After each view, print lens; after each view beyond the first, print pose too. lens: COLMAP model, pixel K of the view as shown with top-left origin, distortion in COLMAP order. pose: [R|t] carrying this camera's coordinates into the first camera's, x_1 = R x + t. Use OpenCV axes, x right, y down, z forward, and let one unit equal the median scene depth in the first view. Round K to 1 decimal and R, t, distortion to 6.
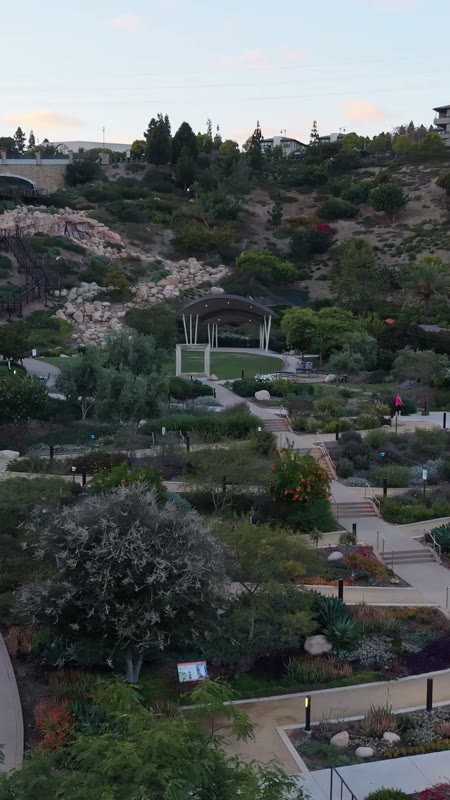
lens RADIAL K [[1009.3, 0, 225.0], [0, 1009.3, 400.0], [0, 0, 1]] dist [0.162207, -0.584102]
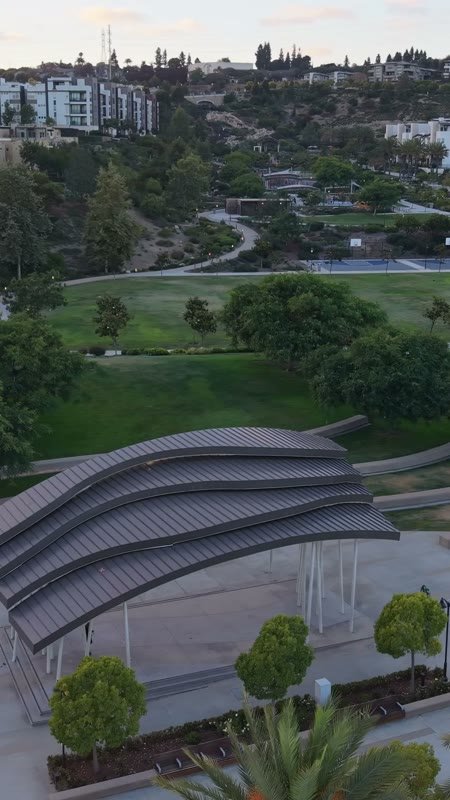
lens RADIAL K [[1009.3, 0, 225.0], [0, 1009.3, 400.0], [0, 0, 1]] dist [0.162207, -0.584102]
pose [[0.993631, 0.025016, -0.109875, 0.231614], [-0.011924, 0.992915, 0.118228, 0.352487], [0.112054, -0.116165, 0.986889, -2.412177]]
